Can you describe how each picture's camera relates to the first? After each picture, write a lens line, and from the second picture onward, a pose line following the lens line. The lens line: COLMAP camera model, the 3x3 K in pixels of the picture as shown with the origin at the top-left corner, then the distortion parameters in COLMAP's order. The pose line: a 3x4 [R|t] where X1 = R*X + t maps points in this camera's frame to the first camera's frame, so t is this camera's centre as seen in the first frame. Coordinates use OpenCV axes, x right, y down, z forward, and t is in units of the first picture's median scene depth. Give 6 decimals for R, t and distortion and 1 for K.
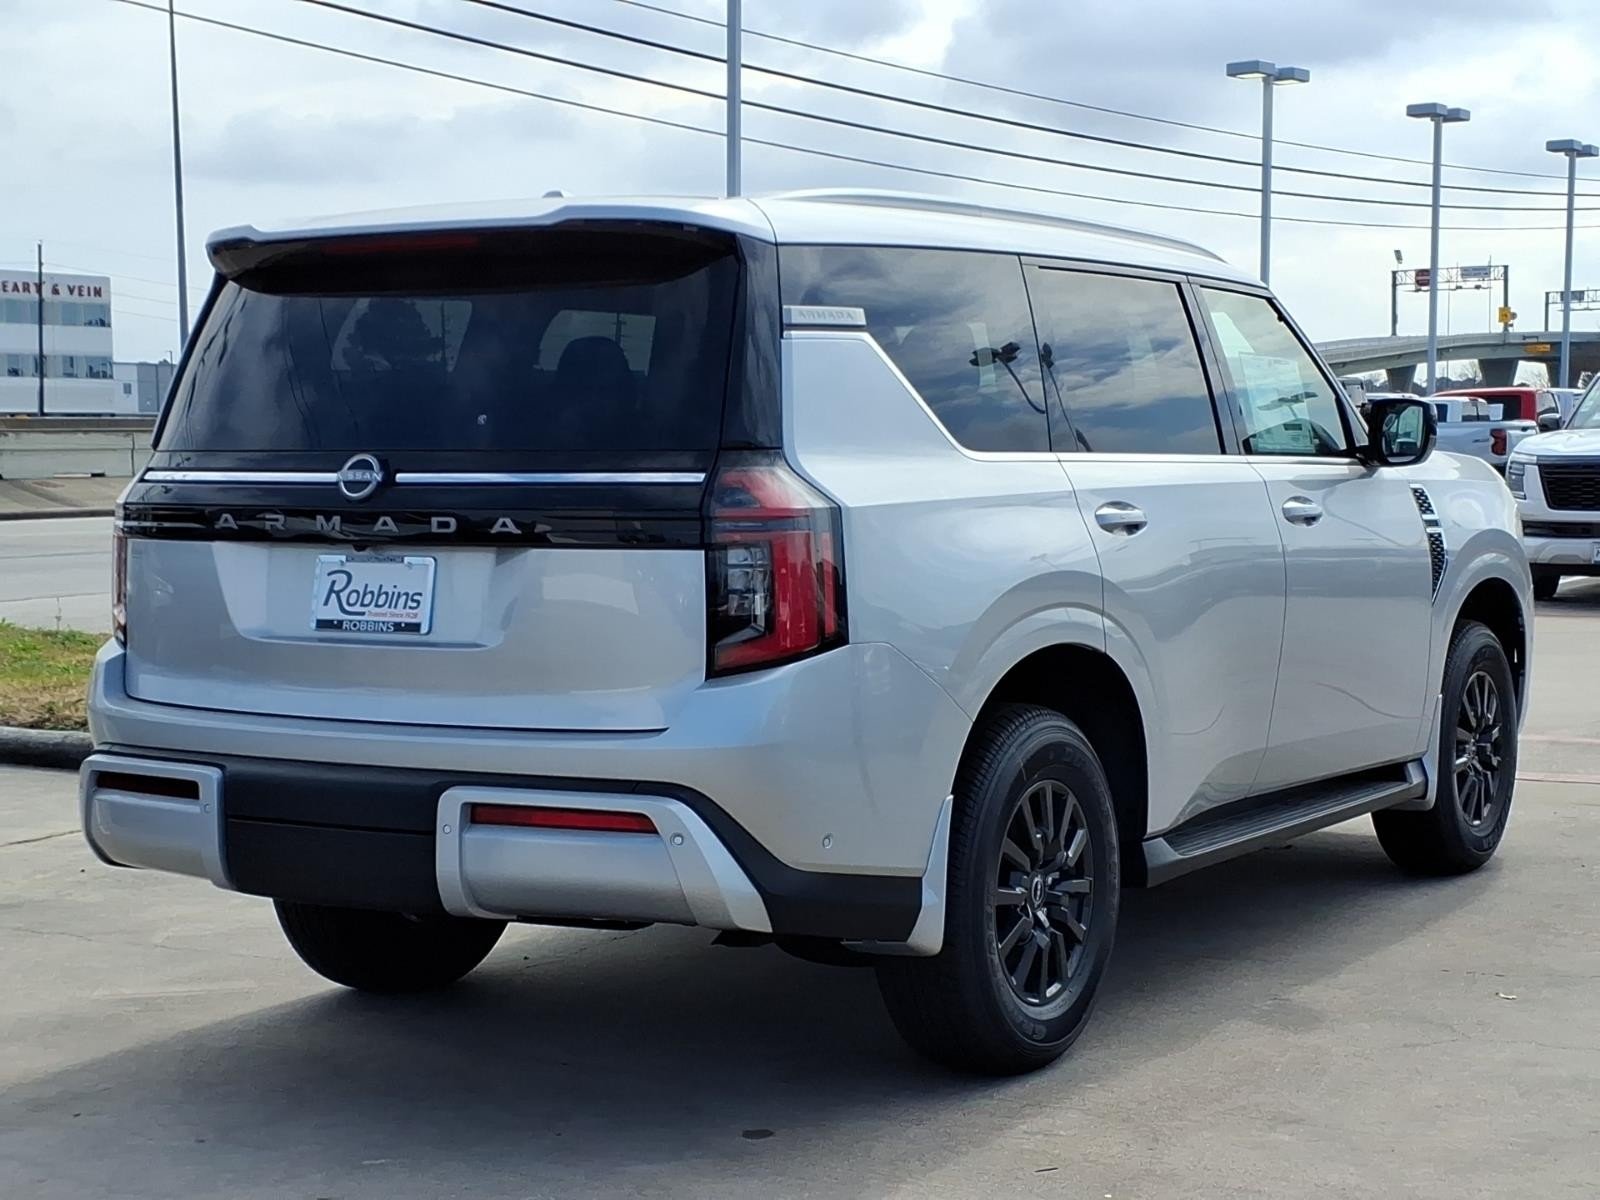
lens RADIAL K [[2540.6, 0, 808.7], [0, 2540.6, 608.0], [0, 0, 1]] dist [0.164199, 0.000000]
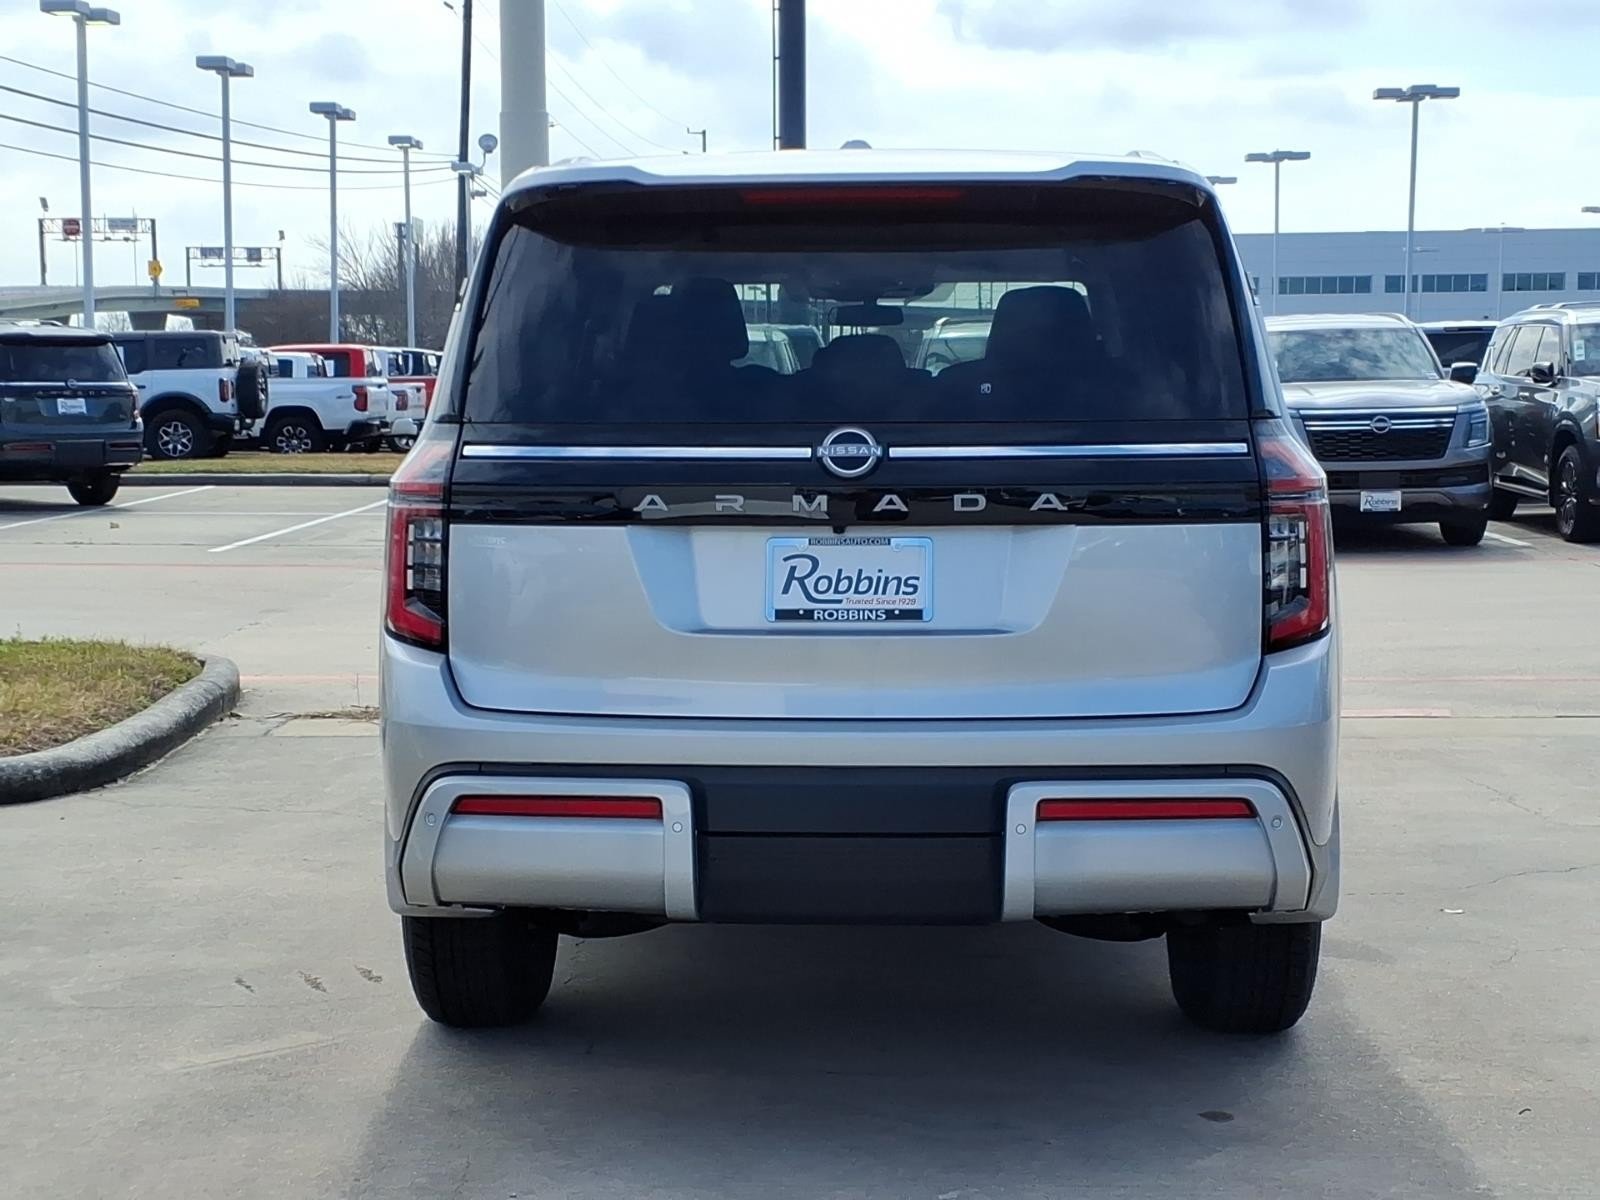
lens RADIAL K [[2540.6, 0, 793.6], [0, 2540.6, 625.1], [0, 0, 1]] dist [0.164199, 0.000000]
pose [[0.899689, -0.039301, 0.434759, -0.589814], [0.028749, 0.999111, 0.030822, -0.017980], [-0.435584, -0.015231, 0.900019, 0.187387]]
